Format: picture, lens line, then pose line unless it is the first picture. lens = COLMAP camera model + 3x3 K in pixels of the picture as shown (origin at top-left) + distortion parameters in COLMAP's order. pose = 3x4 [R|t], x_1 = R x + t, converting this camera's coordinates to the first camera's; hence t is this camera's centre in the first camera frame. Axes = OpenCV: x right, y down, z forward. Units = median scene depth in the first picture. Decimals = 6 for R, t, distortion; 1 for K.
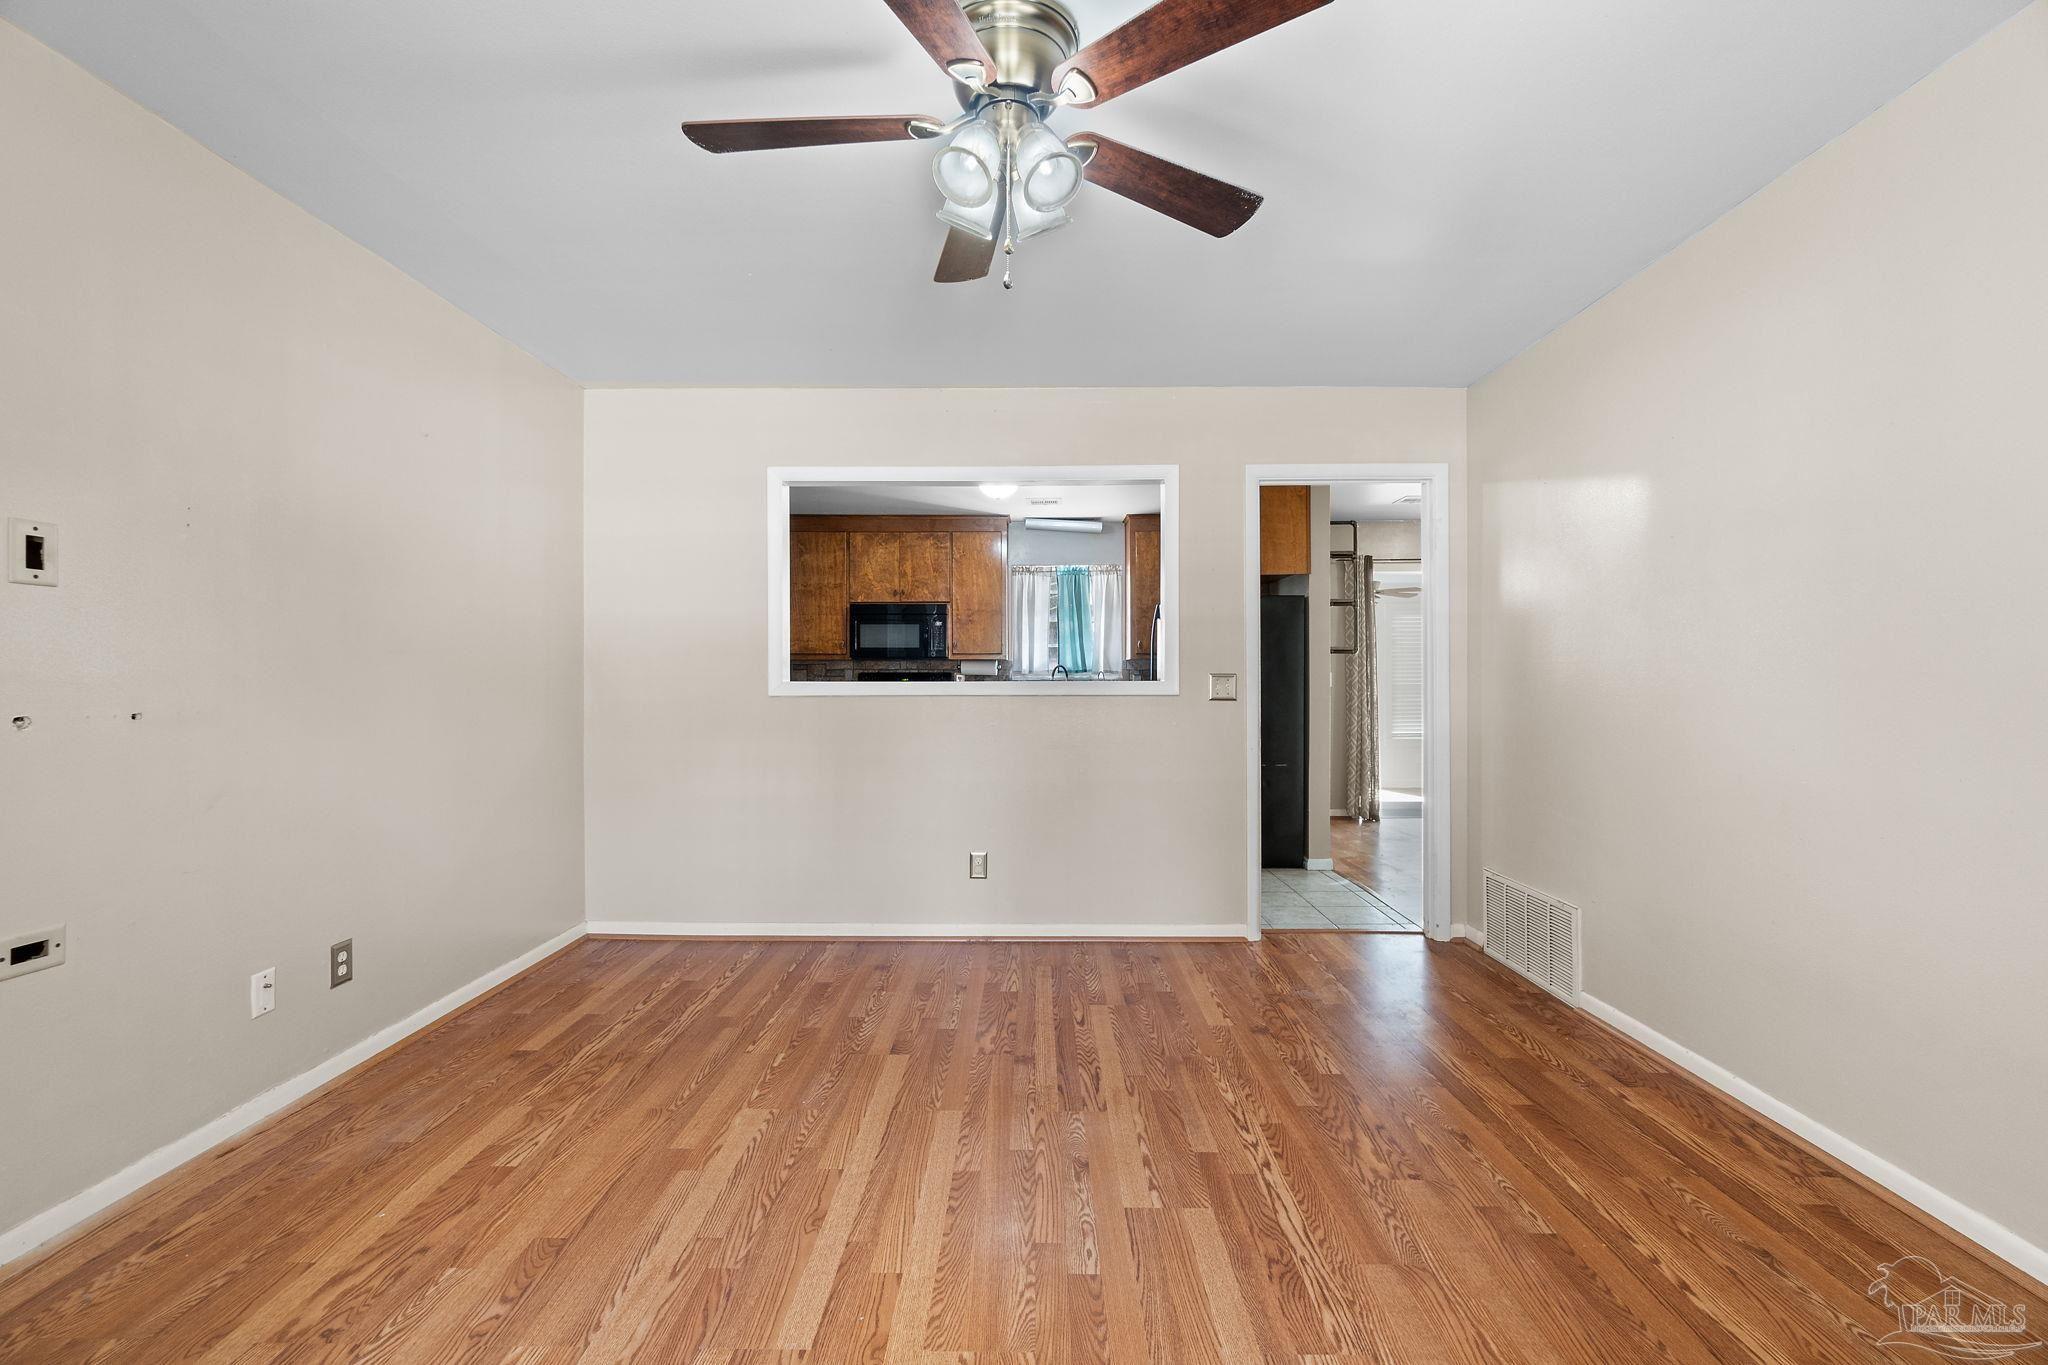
lens RADIAL K [[873.1, 0, 1017.1], [0, 873.1, 680.7], [0, 0, 1]] dist [-0.002184, -0.000243]
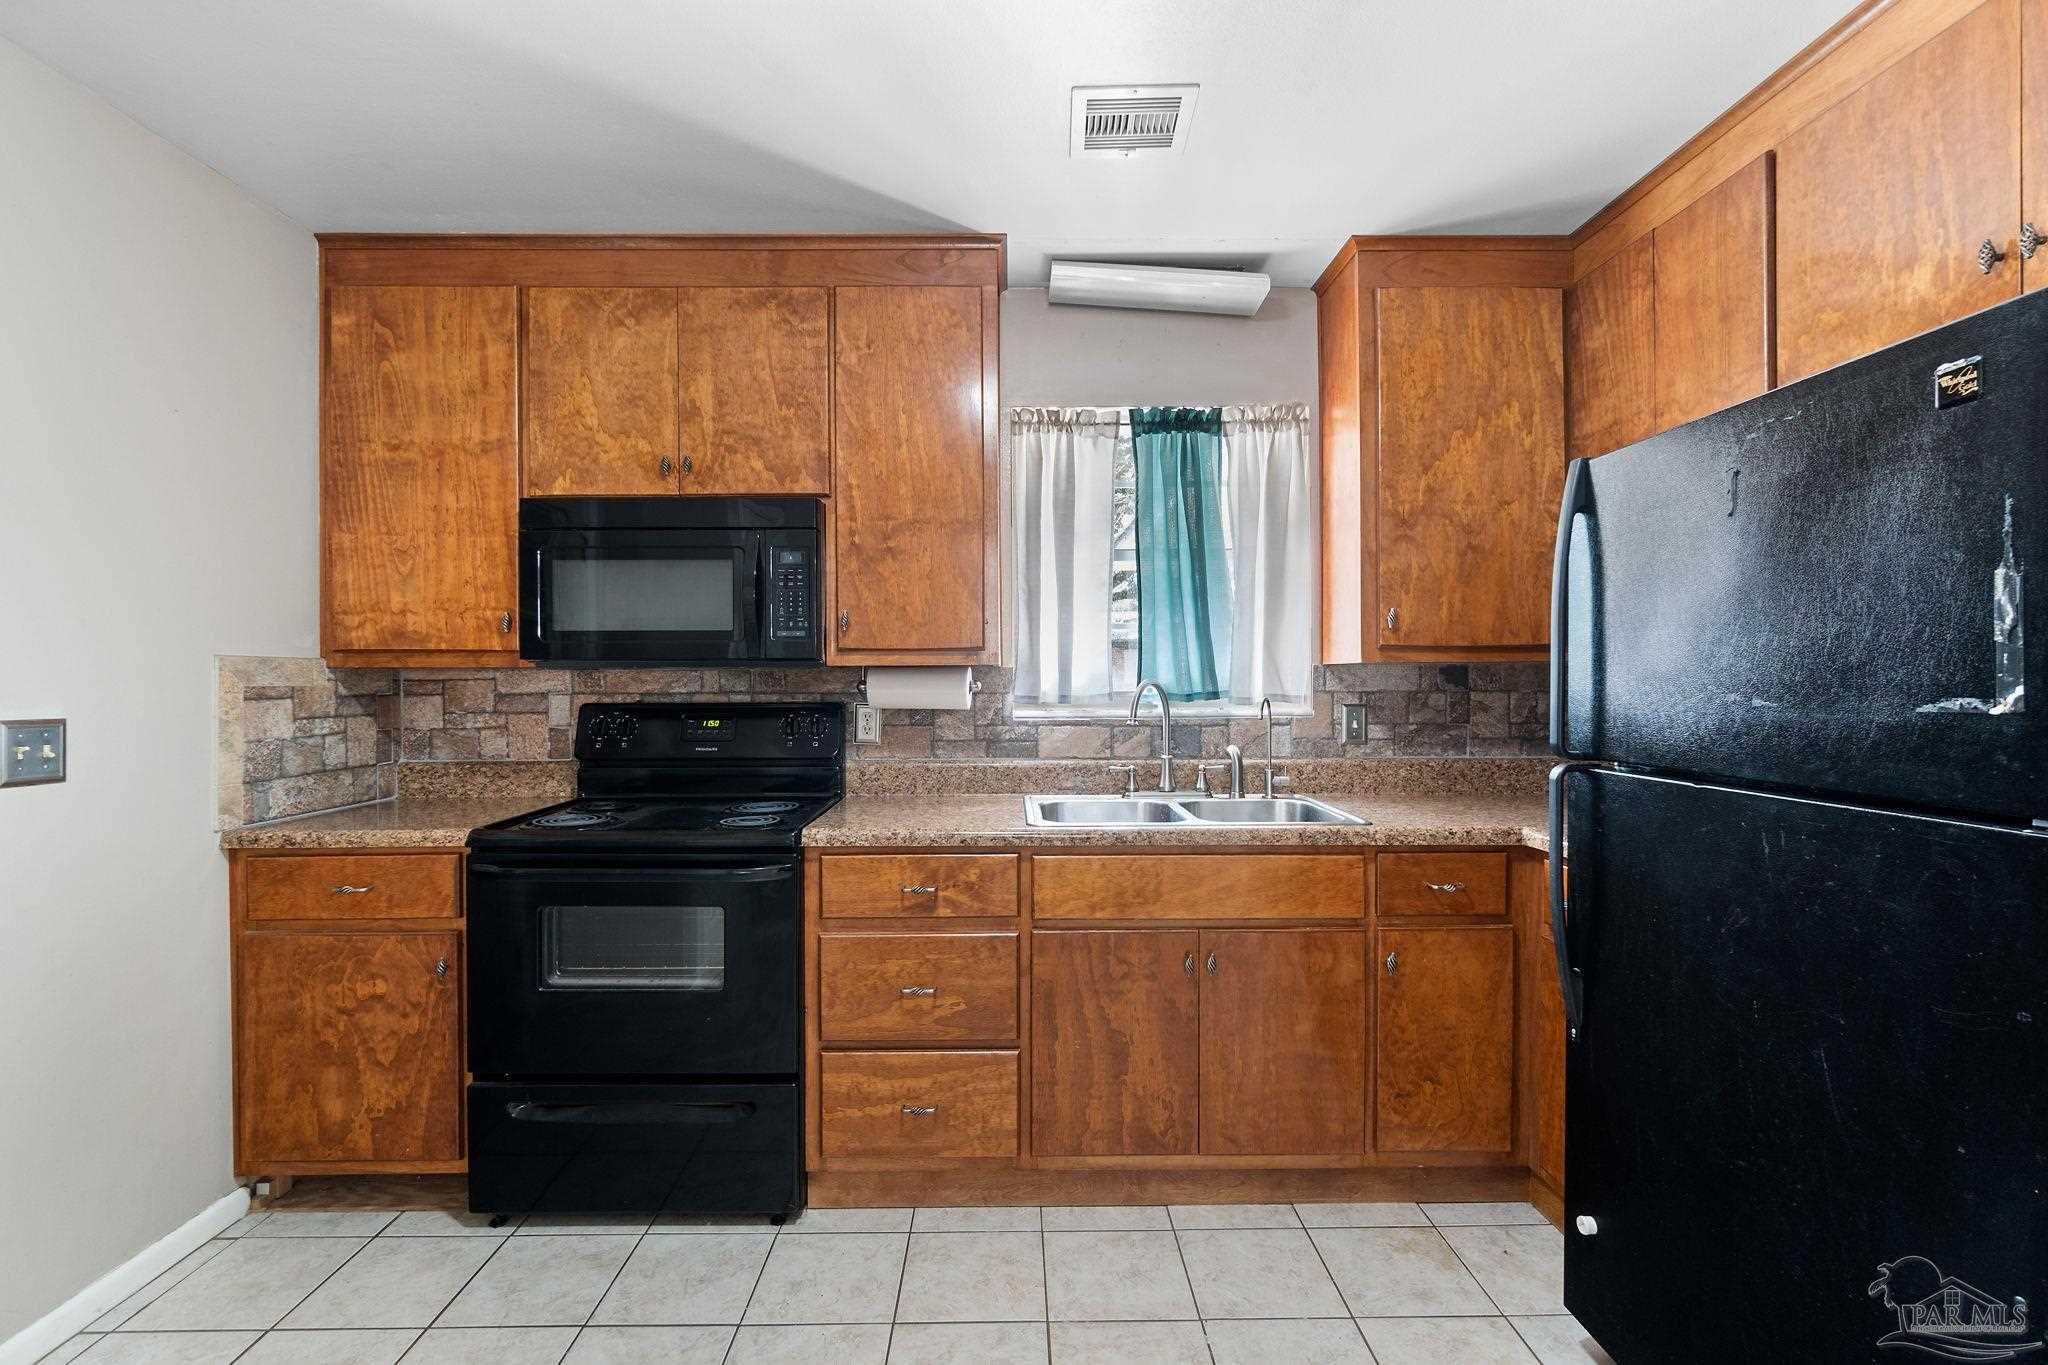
lens RADIAL K [[942.9, 0, 1024.0], [0, 942.9, 682.5], [0, 0, 1]] dist [-0.007237, 0.000783]
pose [[0.999632, -0.003719, 0.026878, -0.034573], [0.003653, 0.999990, 0.002502, -0.054451], [-0.026887, -0.002403, 0.999636, 1.865861]]
